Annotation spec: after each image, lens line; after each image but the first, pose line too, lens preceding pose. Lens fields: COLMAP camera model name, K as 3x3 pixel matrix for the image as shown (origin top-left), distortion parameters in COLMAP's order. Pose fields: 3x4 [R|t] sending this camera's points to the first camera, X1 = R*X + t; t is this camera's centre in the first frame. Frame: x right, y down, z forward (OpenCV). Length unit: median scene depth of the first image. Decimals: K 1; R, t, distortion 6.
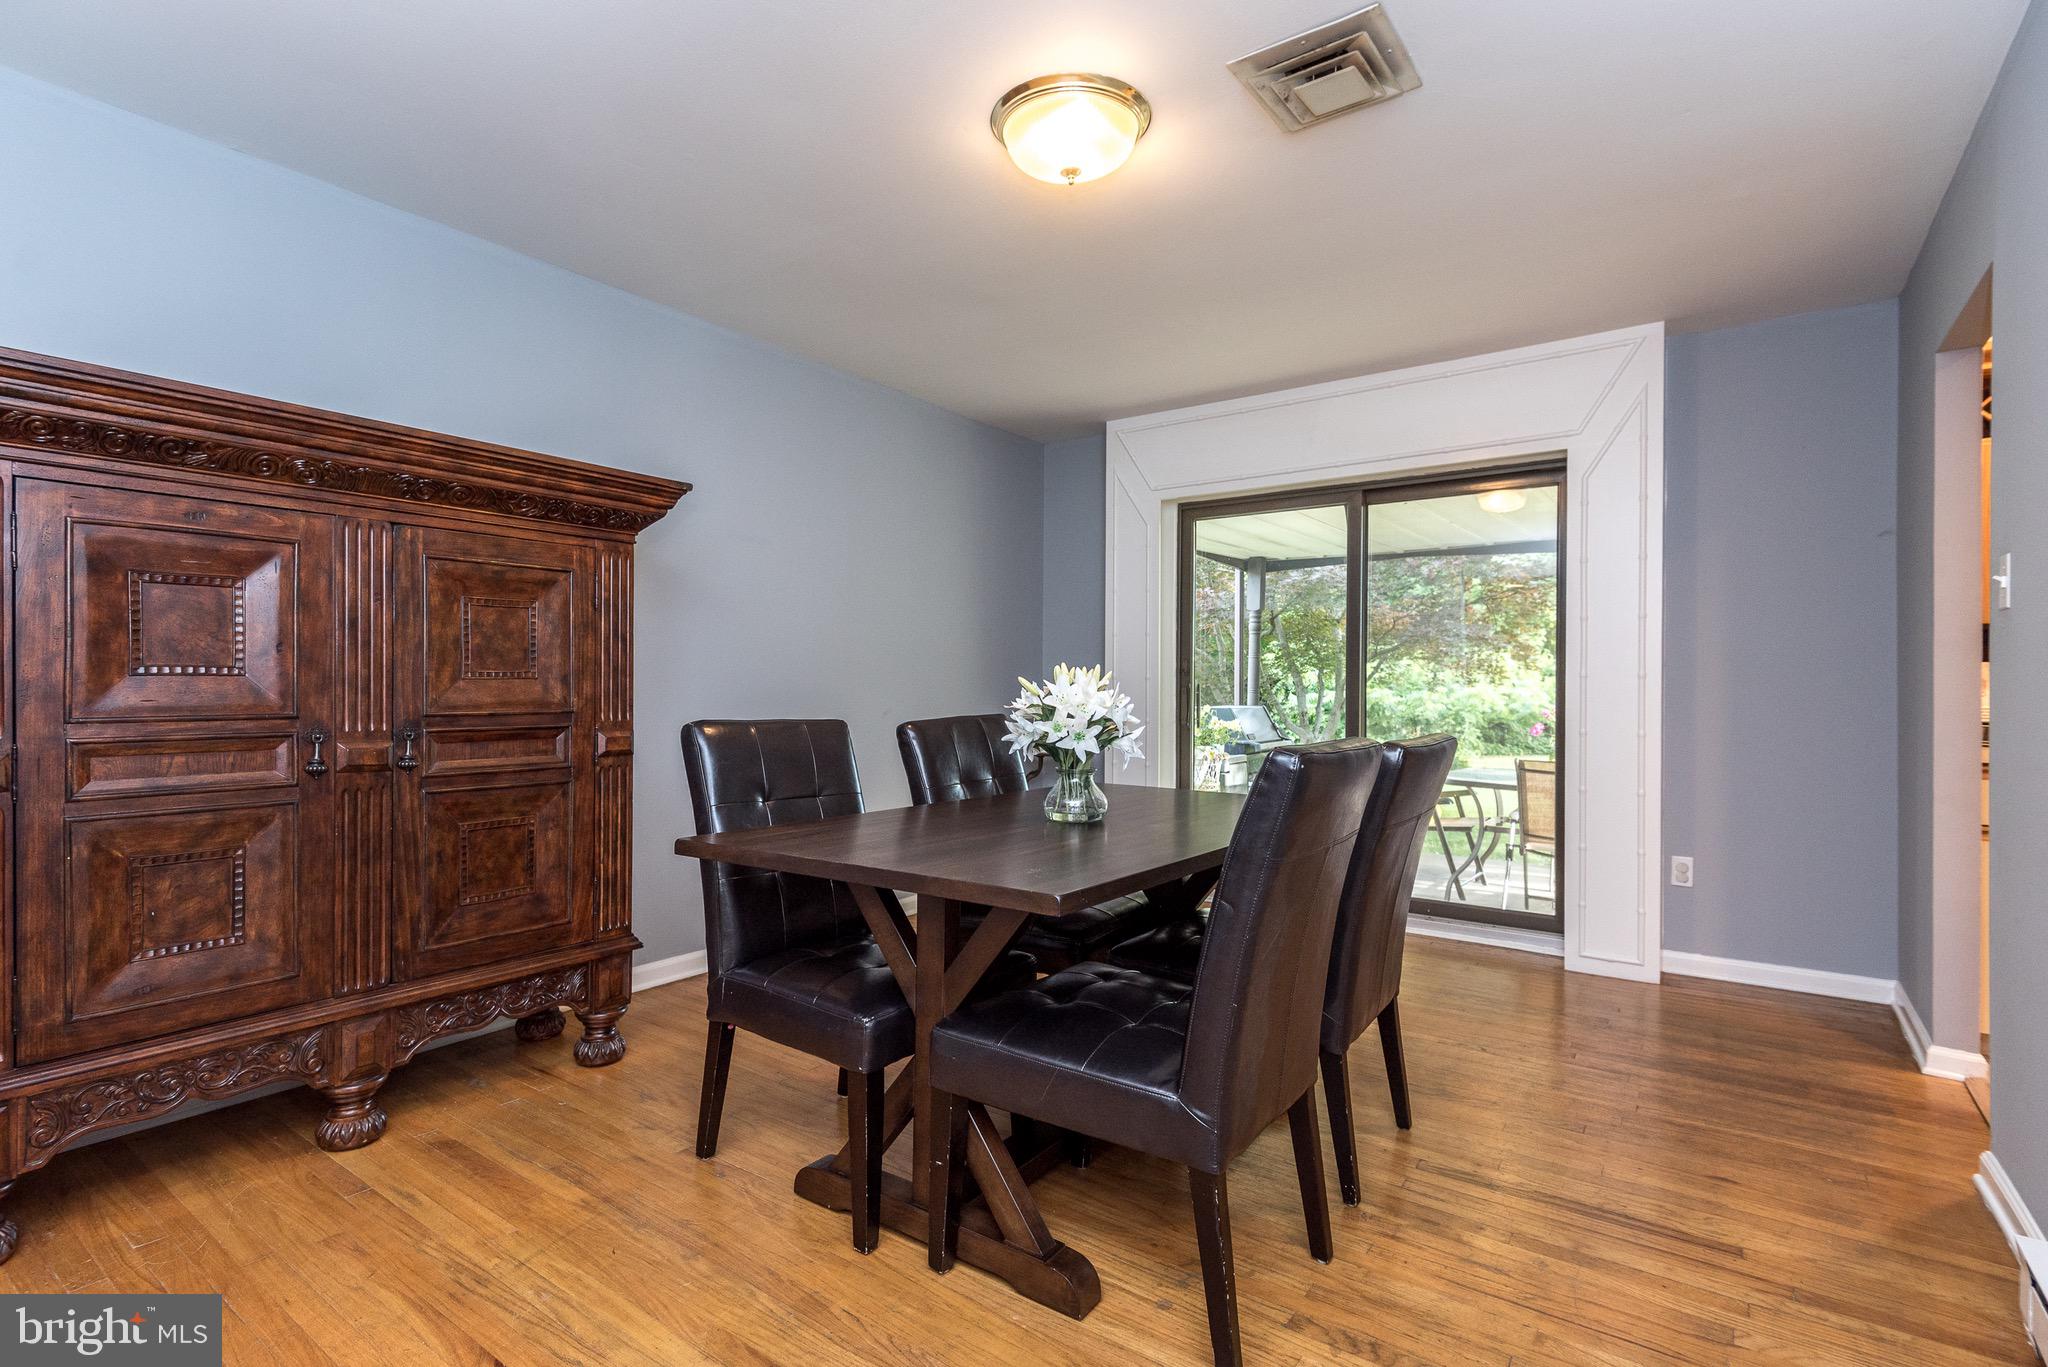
lens RADIAL K [[965.3, 0, 1027.7], [0, 965.3, 683.6], [0, 0, 1]] dist [0.033902, -0.000437]
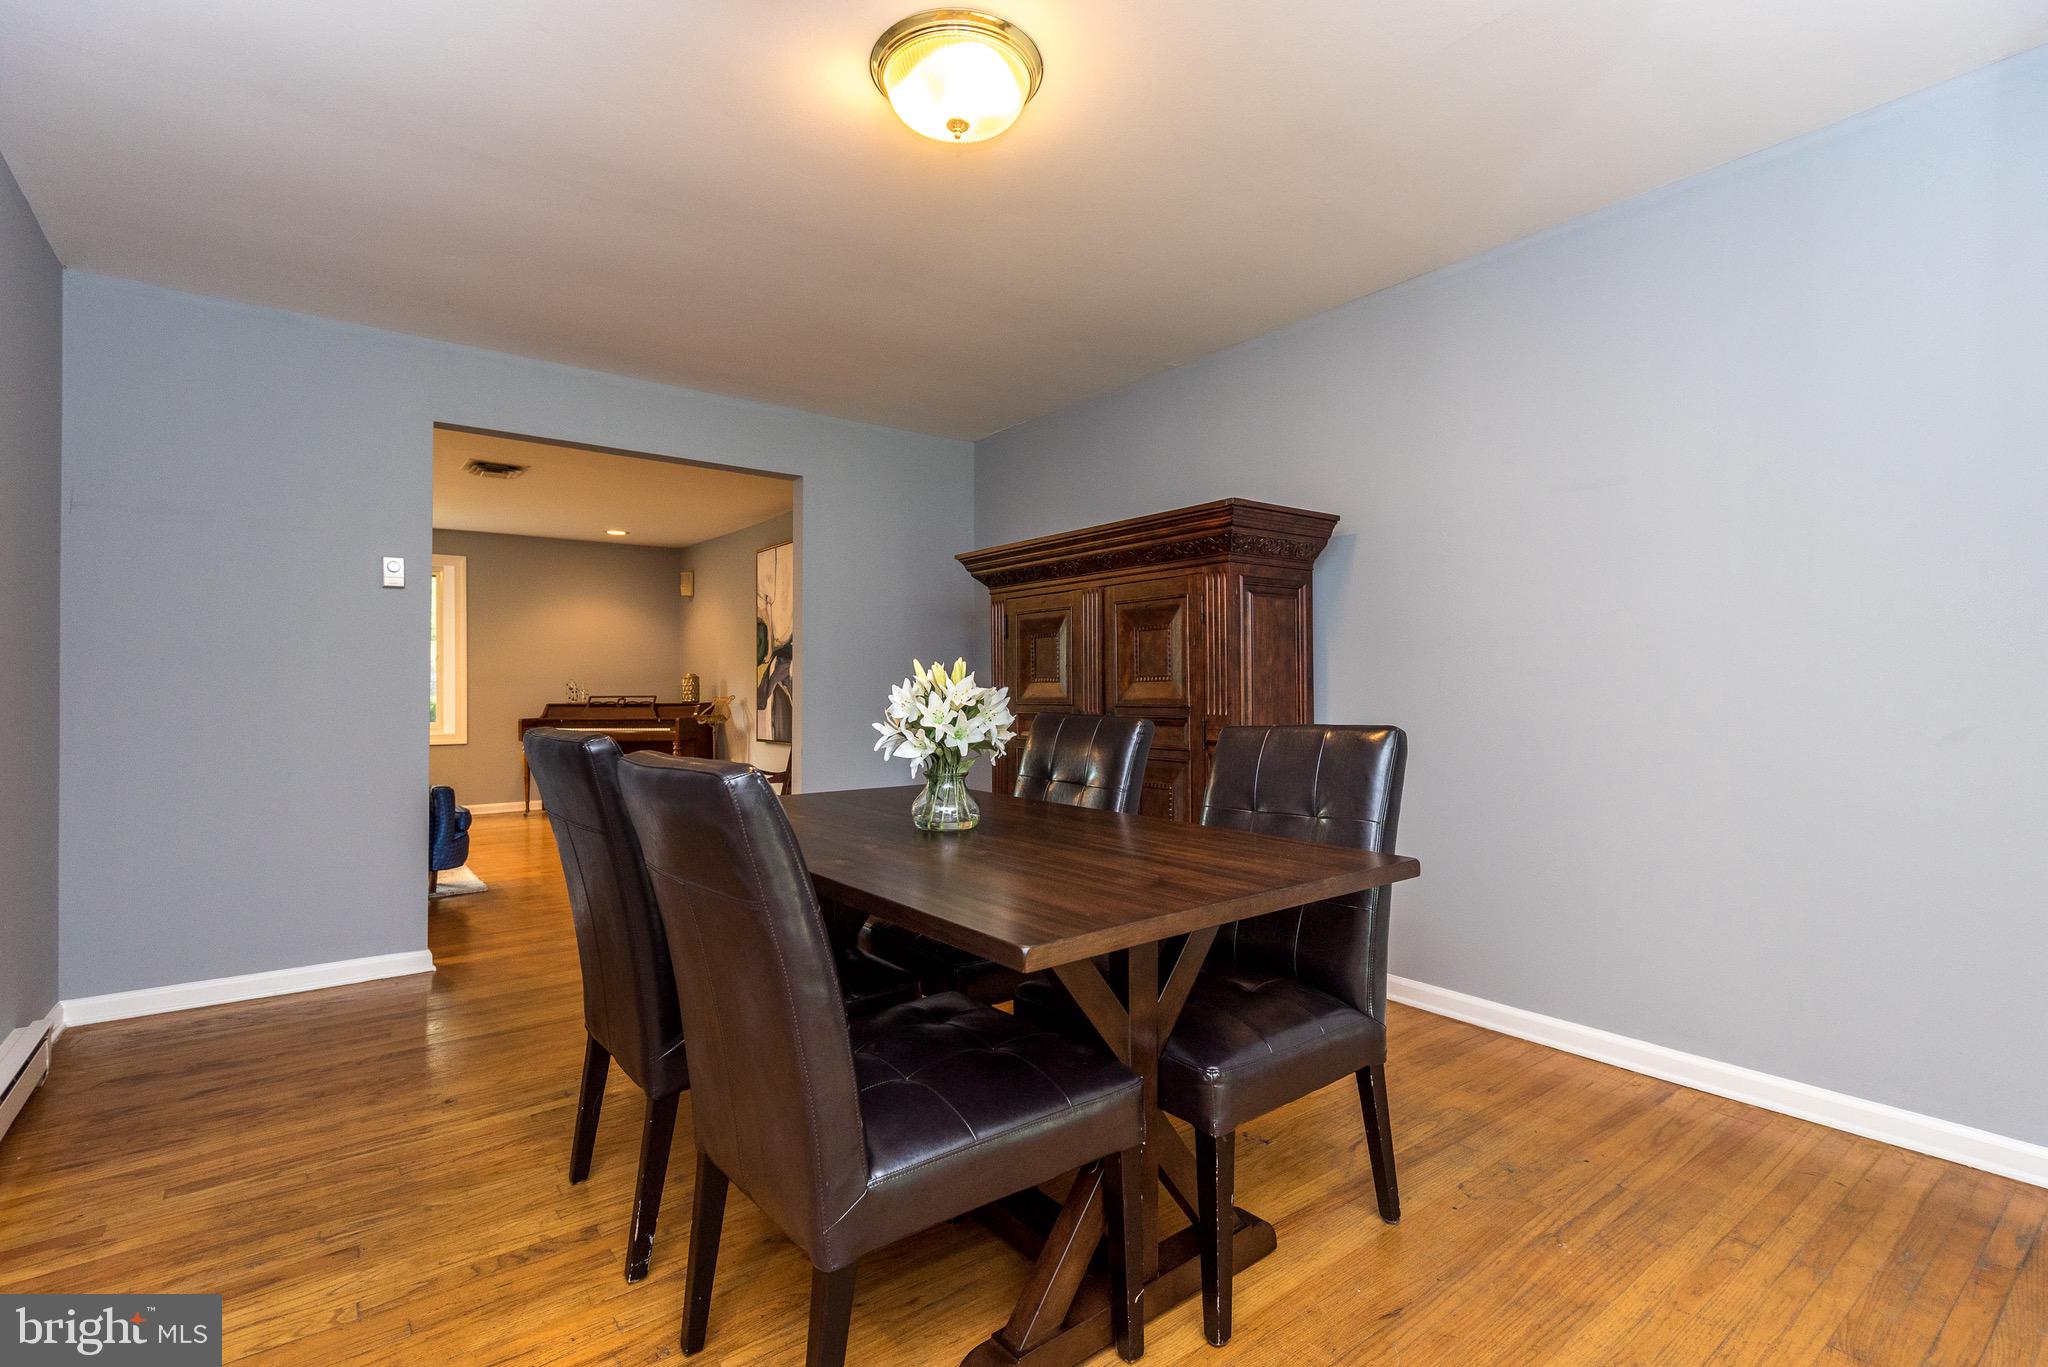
lens RADIAL K [[965.3, 0, 1031.2], [0, 965.3, 679.6], [0, 0, 1]] dist [0.033902, -0.000437]
pose [[-0.283932, -0.012496, -0.958763, 0.837941], [0.002896, 0.999899, -0.013889, 0.011103], [0.958840, -0.006720, -0.283867, 1.231344]]
